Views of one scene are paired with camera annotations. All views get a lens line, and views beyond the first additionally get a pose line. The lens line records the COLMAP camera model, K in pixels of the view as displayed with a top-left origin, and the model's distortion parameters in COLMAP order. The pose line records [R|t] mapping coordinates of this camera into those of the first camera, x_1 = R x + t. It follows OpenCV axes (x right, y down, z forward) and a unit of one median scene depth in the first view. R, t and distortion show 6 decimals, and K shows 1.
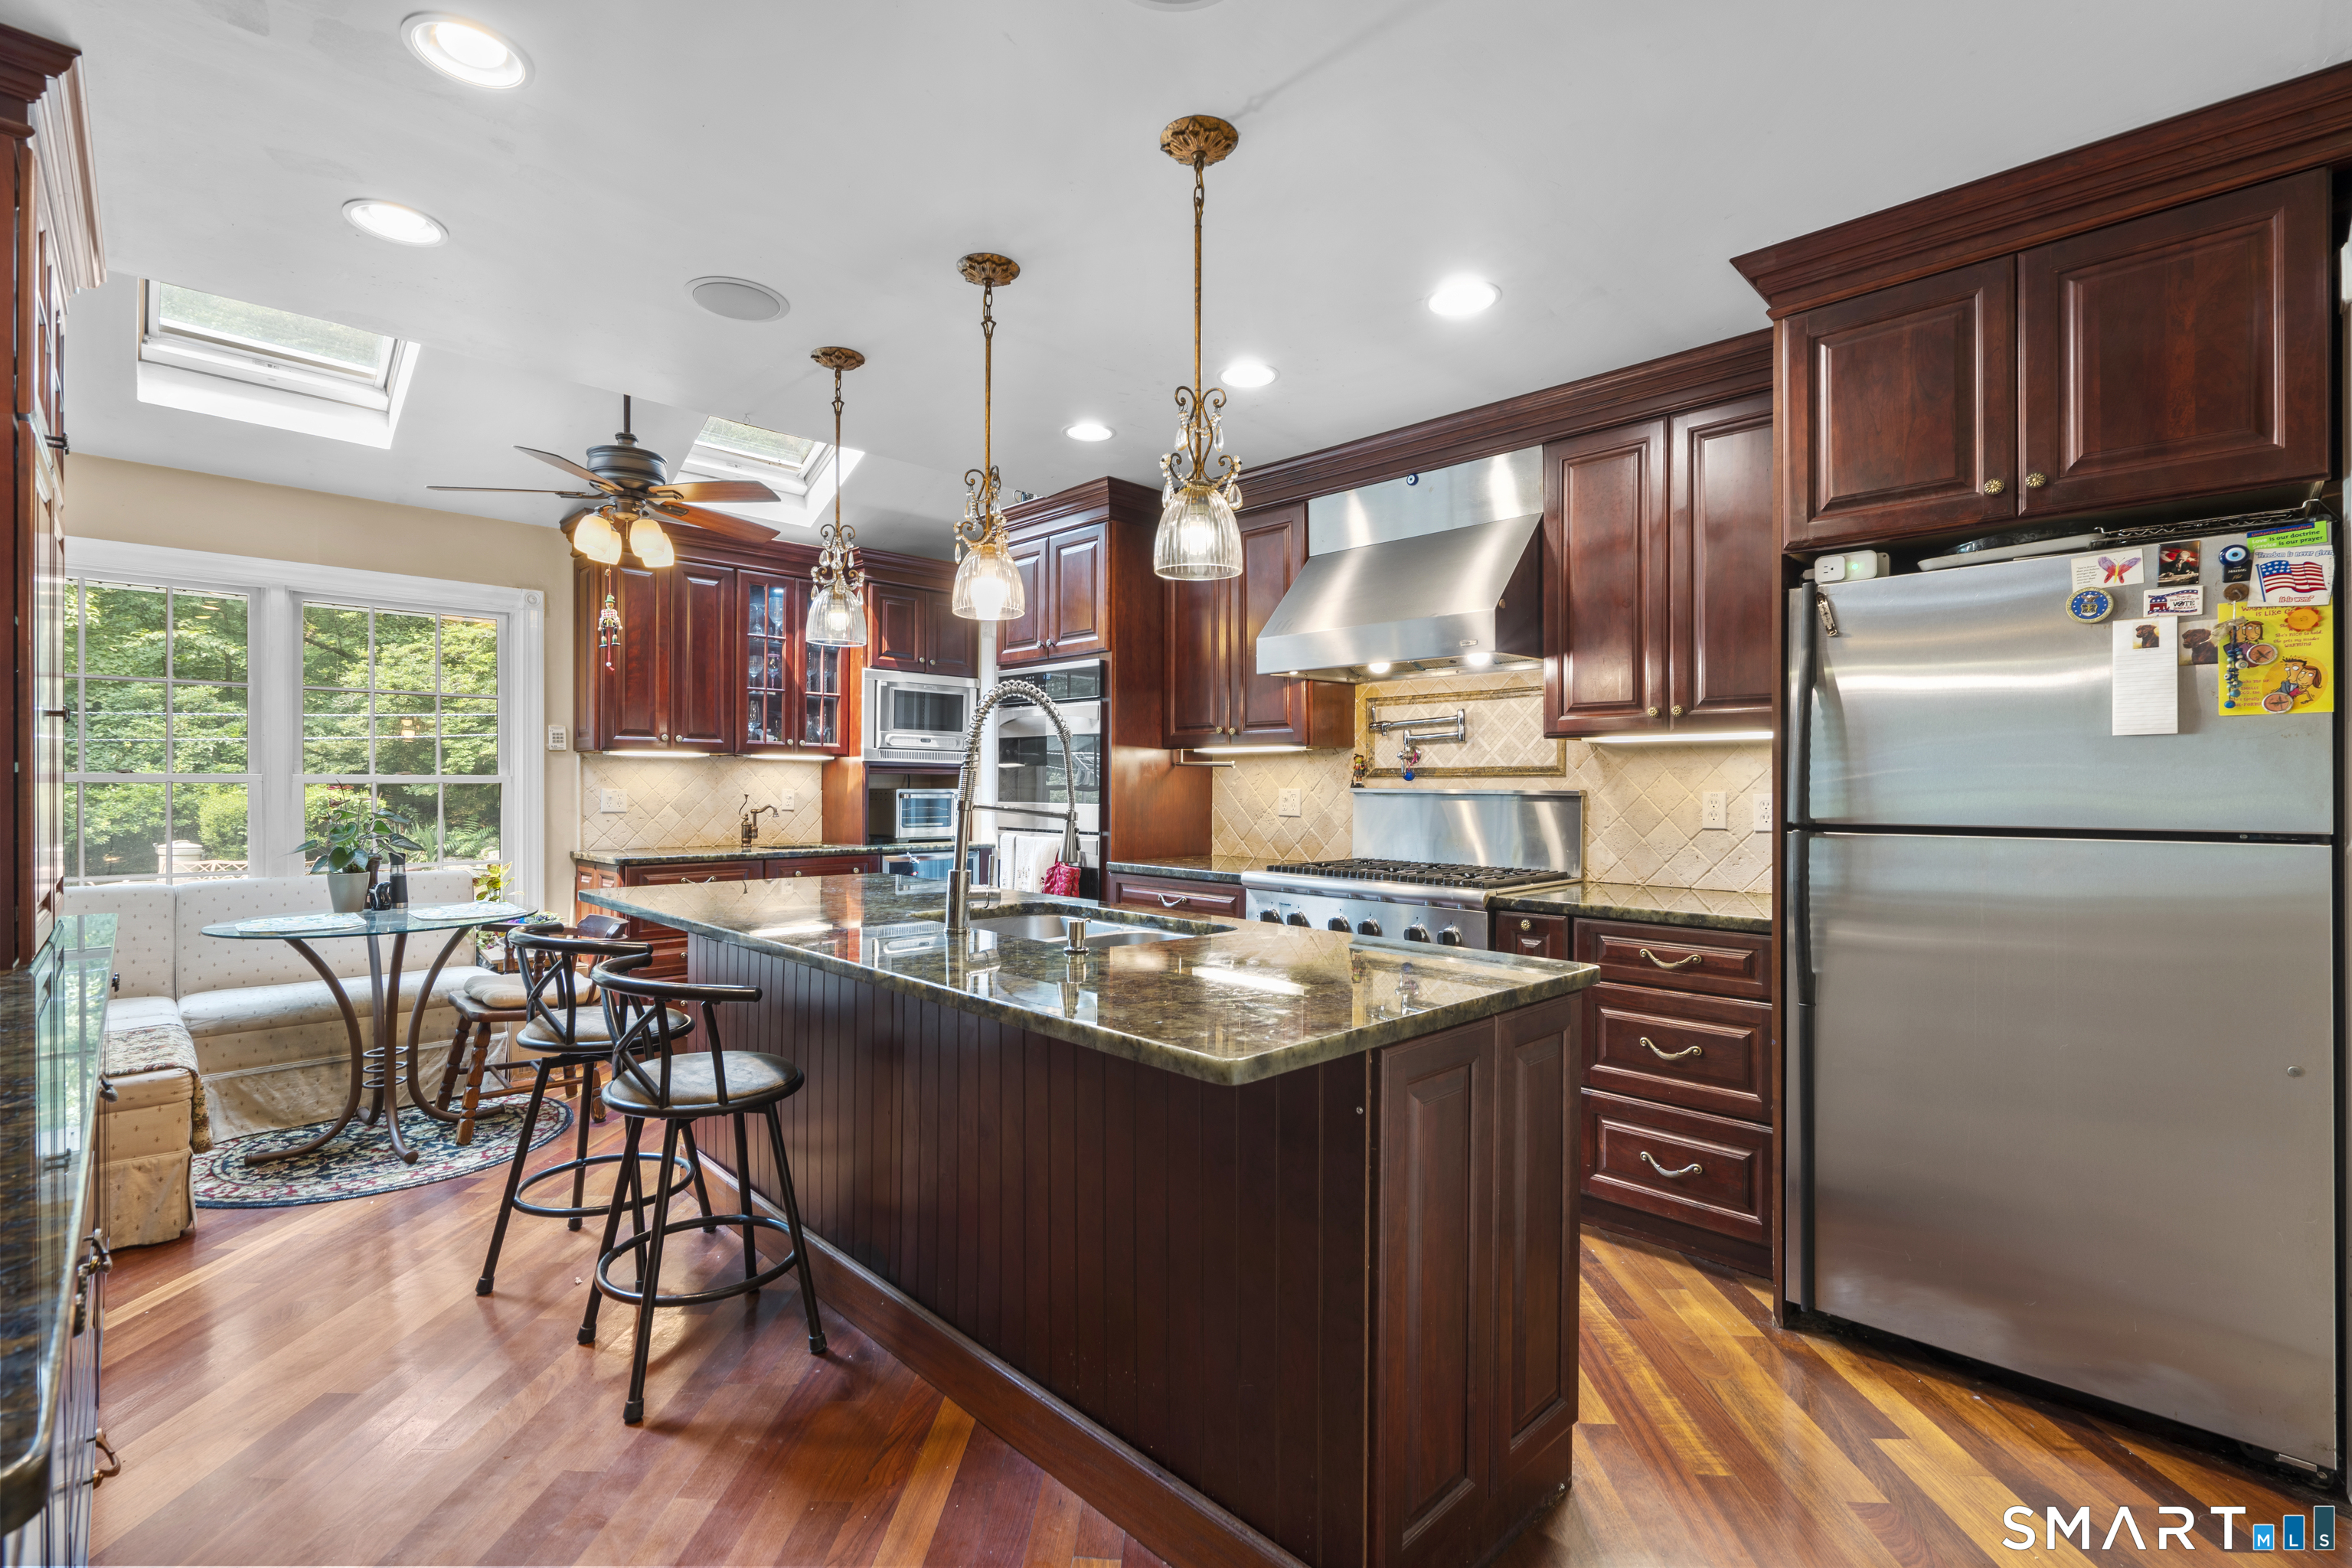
lens RADIAL K [[1058.6, 0, 1172.7], [0, 1058.6, 783.1], [0, 0, 1]] dist [-0.000839, 0.000507]
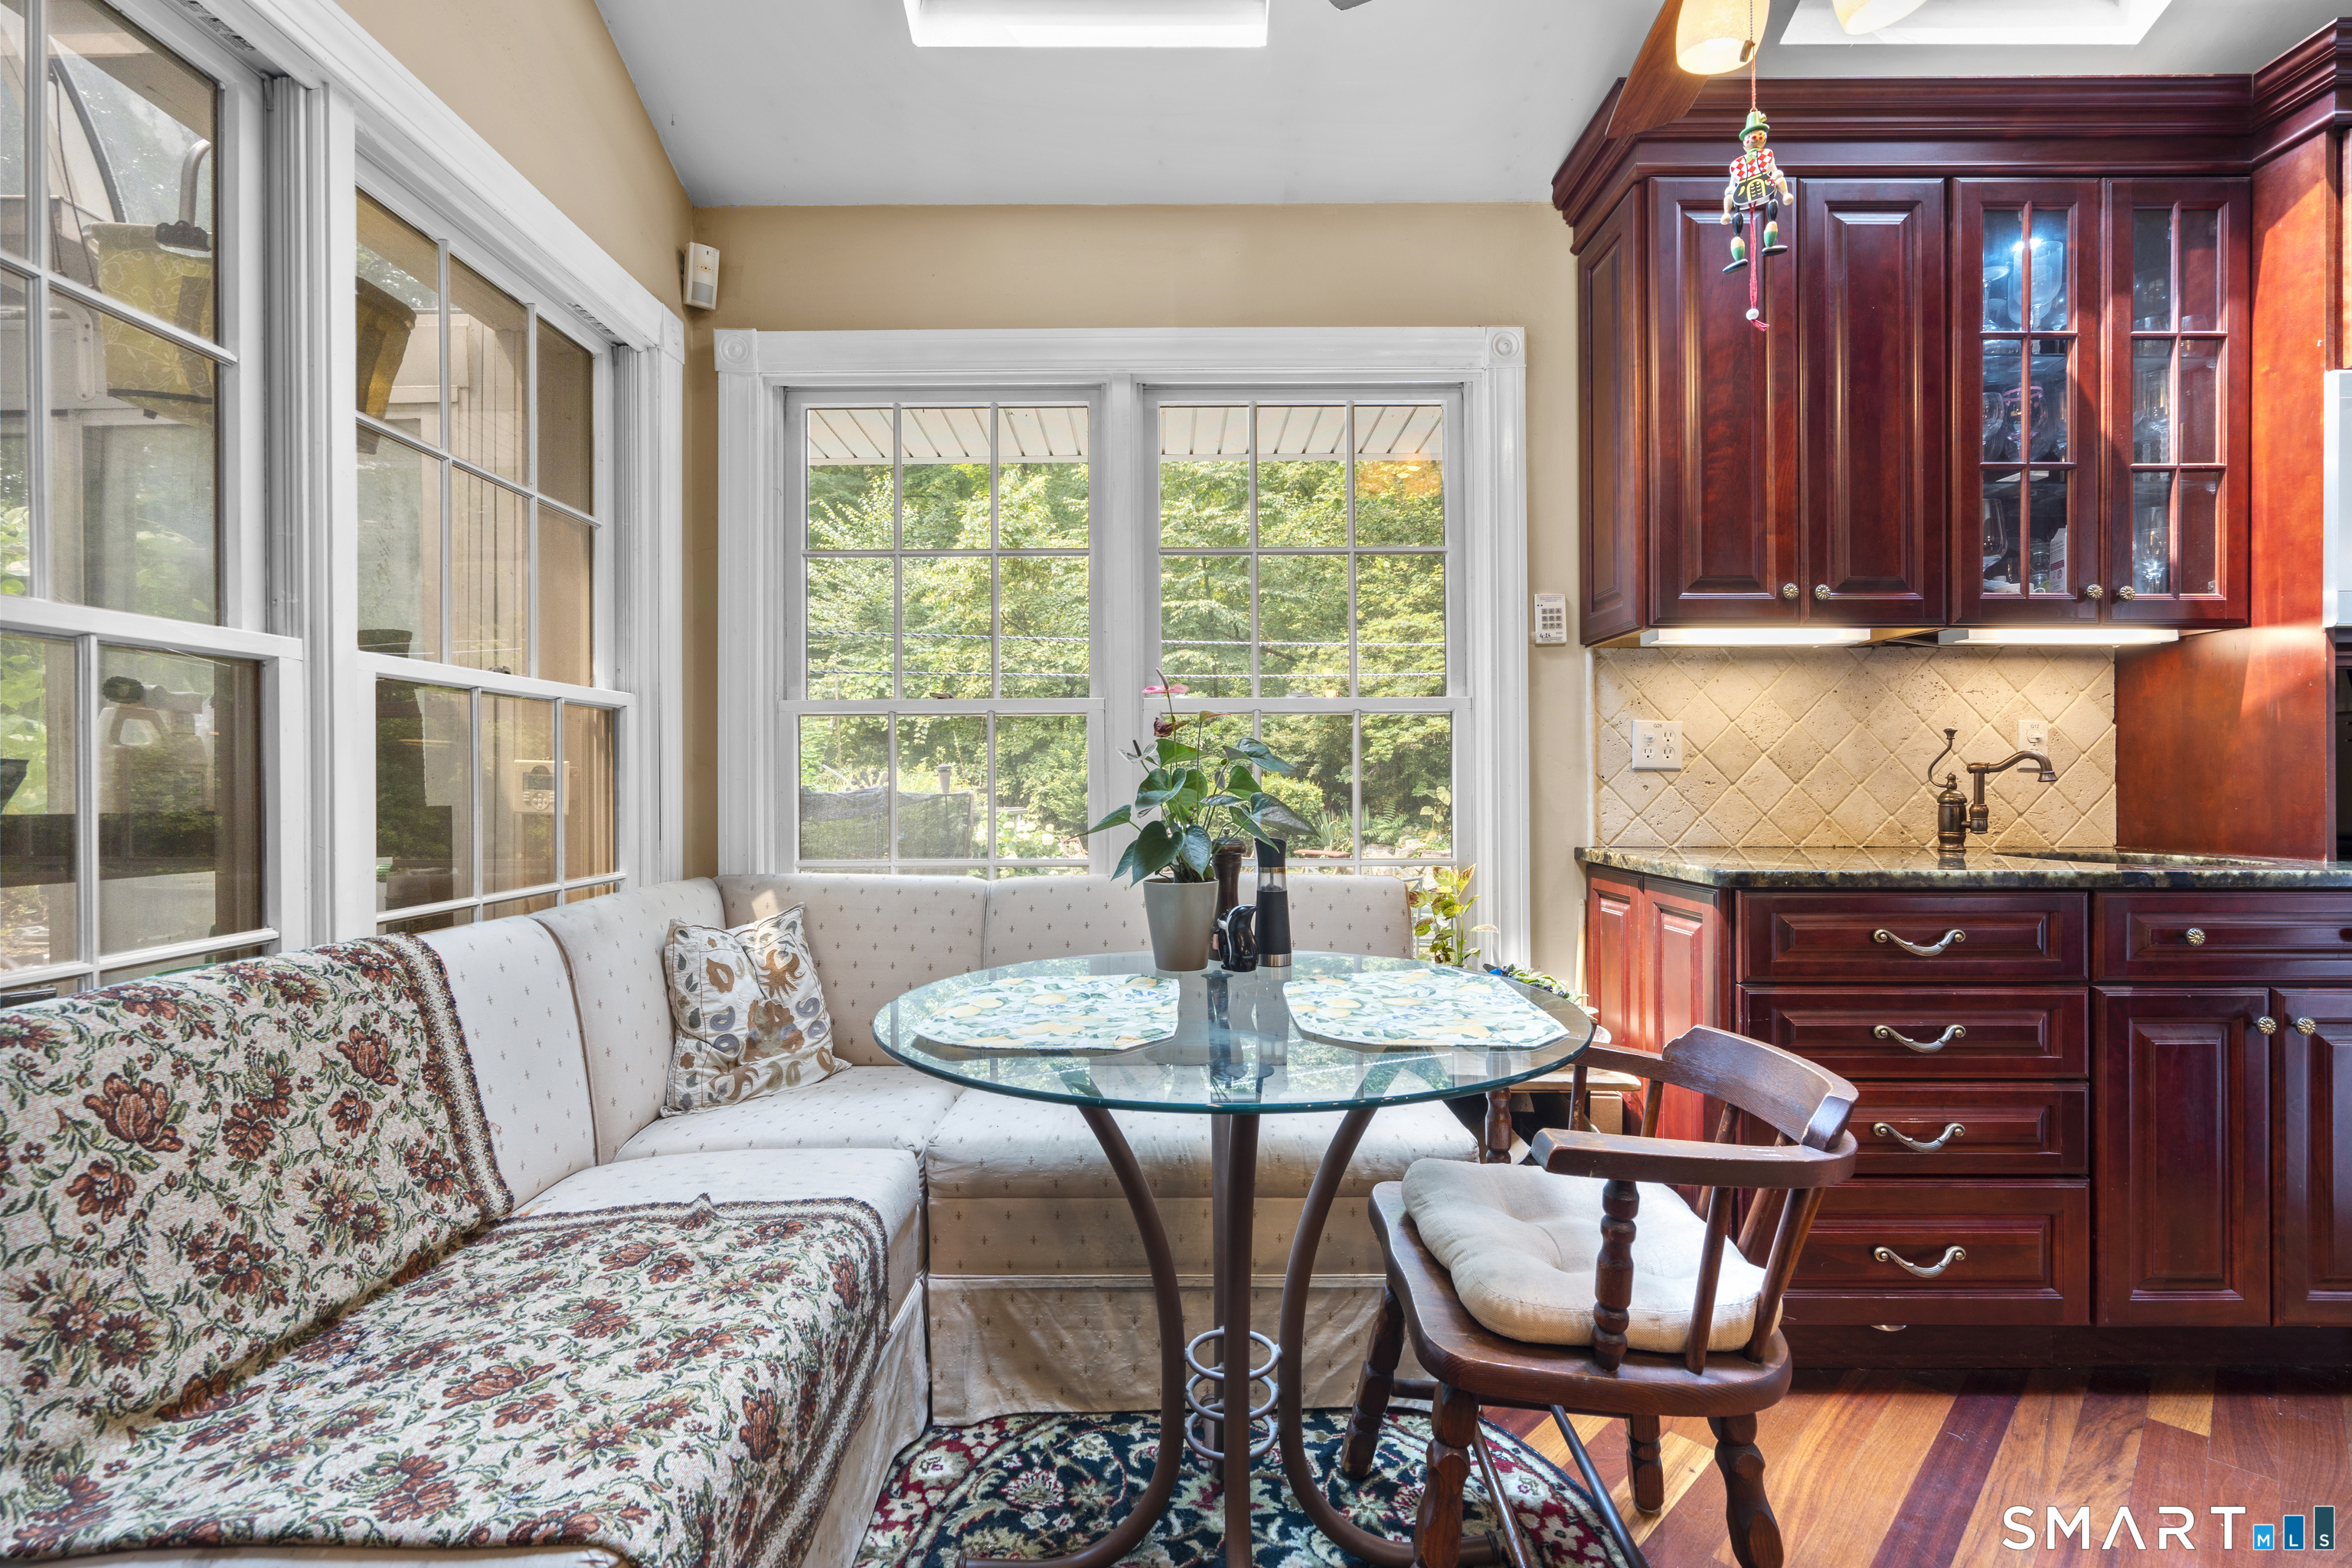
lens RADIAL K [[1058.6, 0, 1173.5], [0, 1058.6, 781.8], [0, 0, 1]] dist [-0.000839, 0.000507]
pose [[0.707422, -0.004720, -0.706775, -0.348367], [0.005981, 0.999982, -0.000691, 0.032707], [0.706766, -0.003738, 0.707438, 0.511693]]
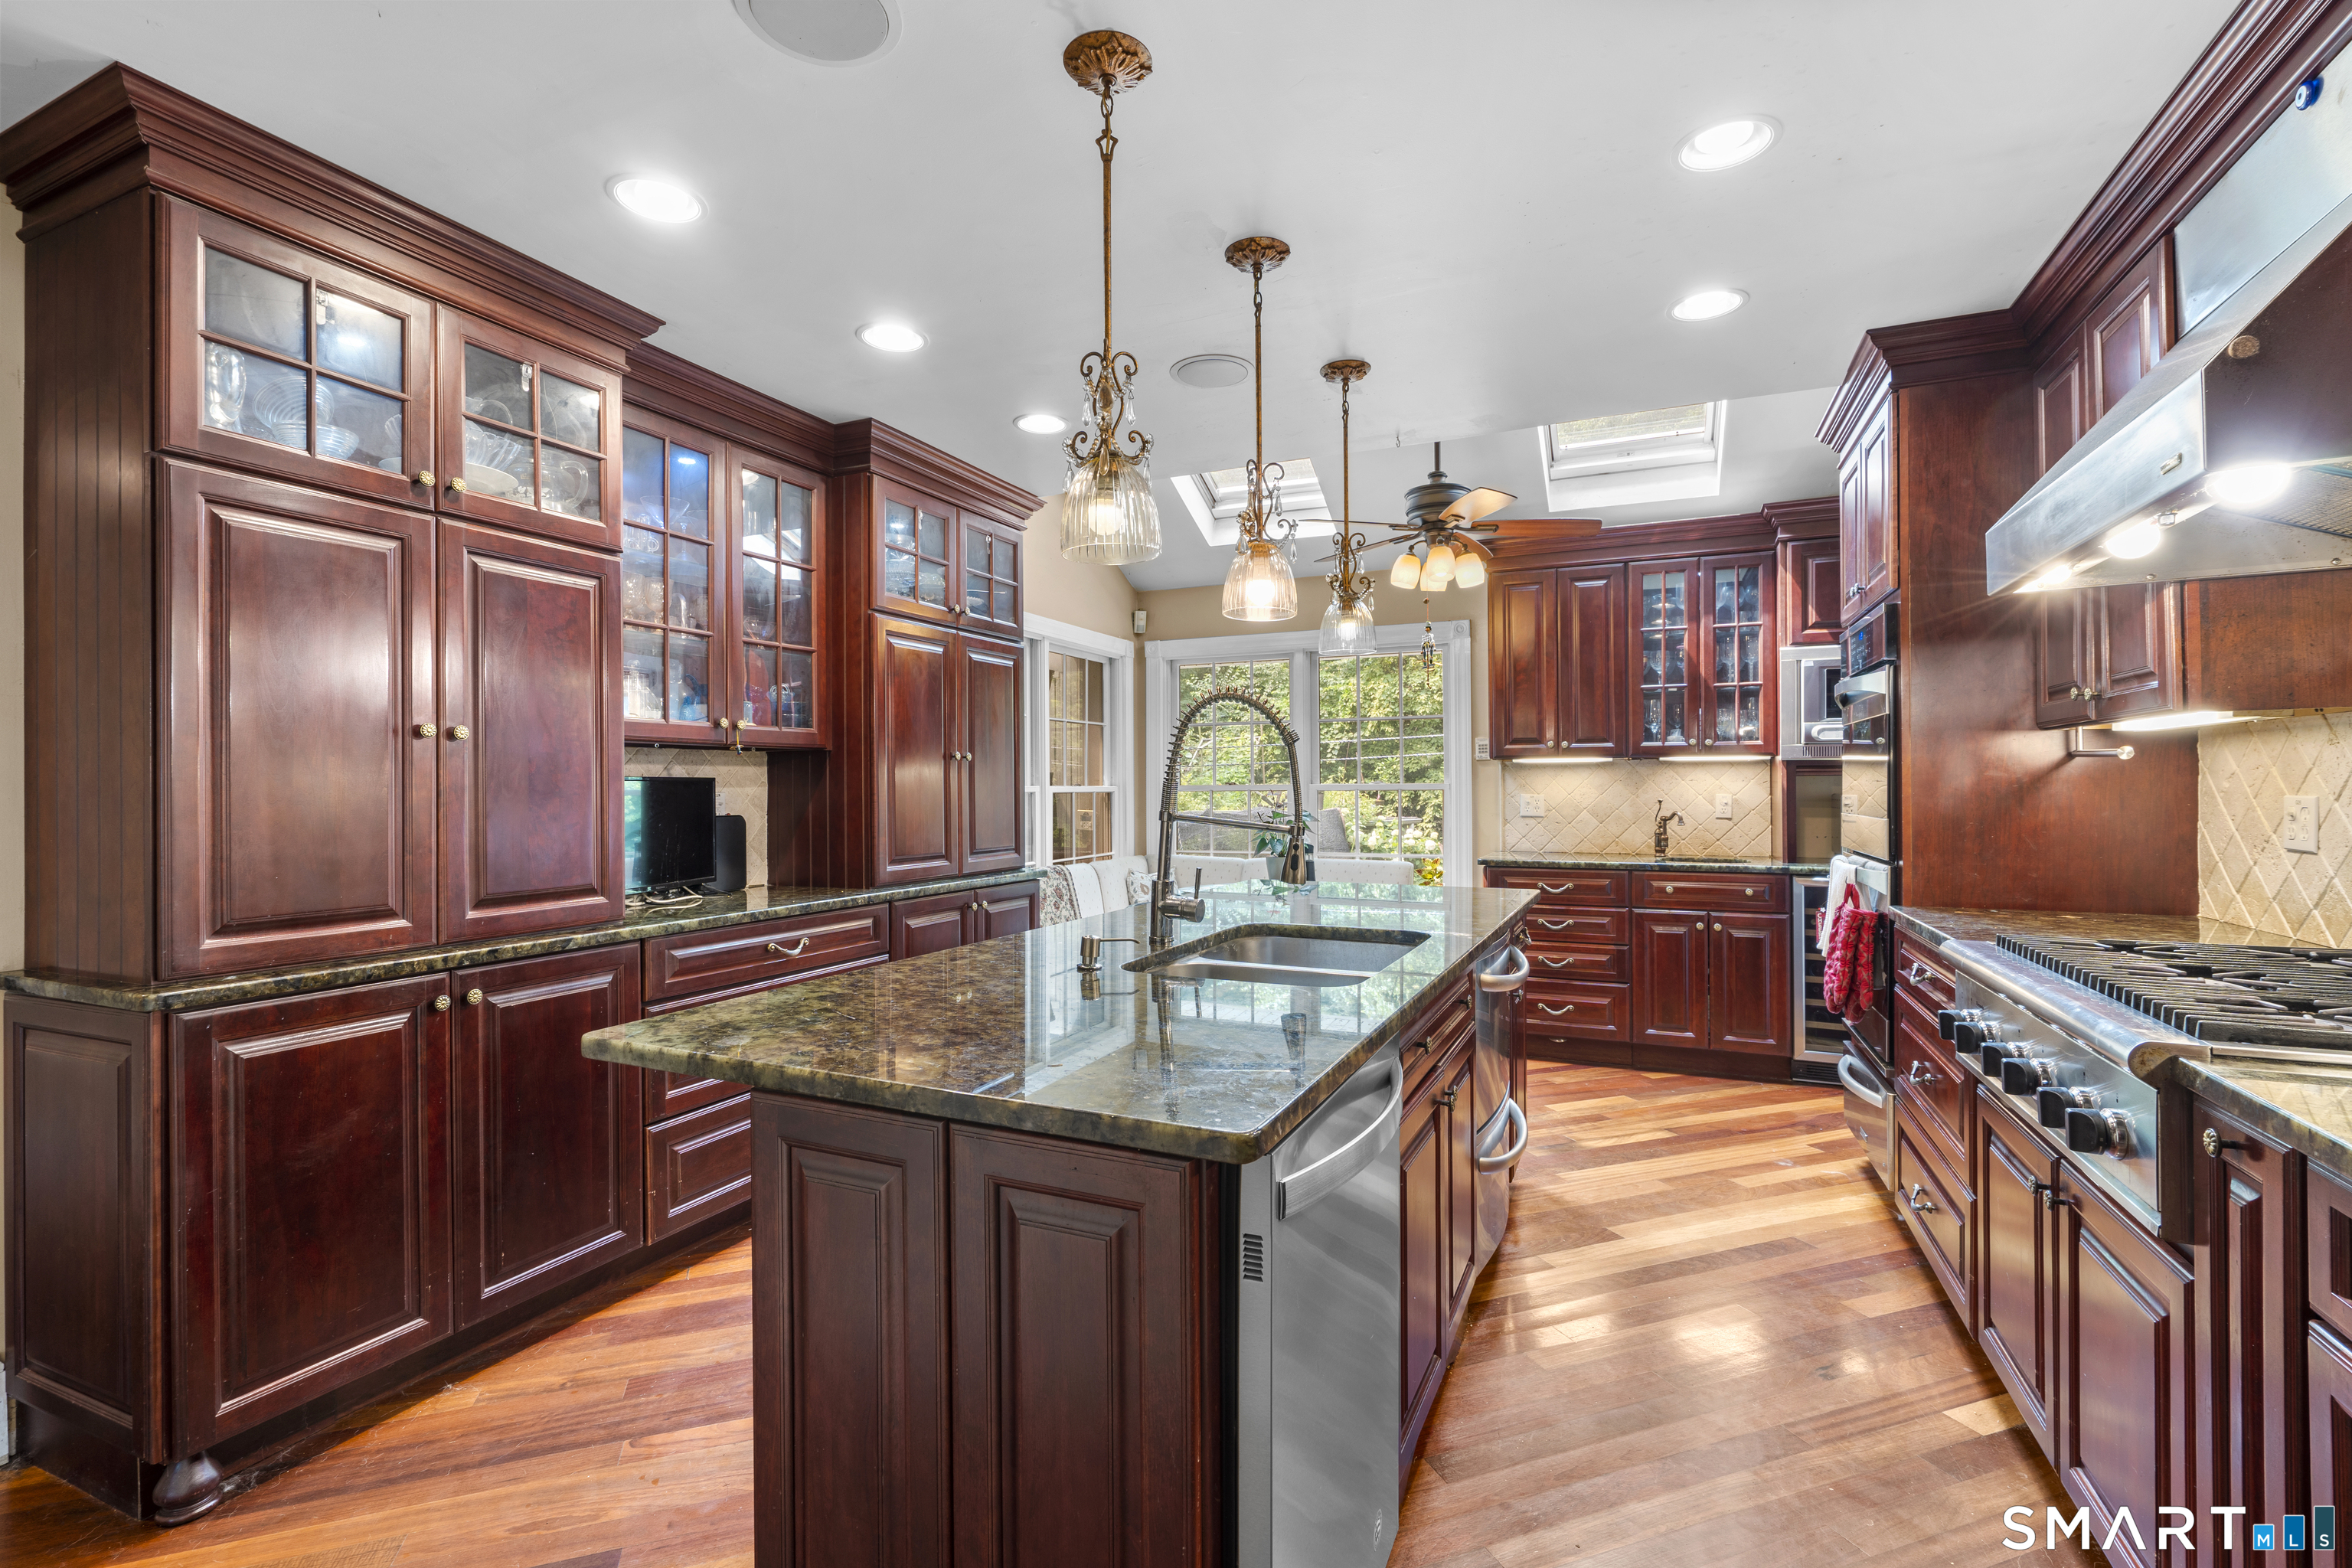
lens RADIAL K [[1058.6, 0, 1170.2], [0, 1058.6, 780.8], [0, 0, 1]] dist [-0.000839, 0.000507]
pose [[0.358111, -0.011304, -0.933611, 0.337155], [0.007340, 0.999930, -0.009292, -0.001031], [0.933650, -0.003525, 0.358169, 0.286768]]
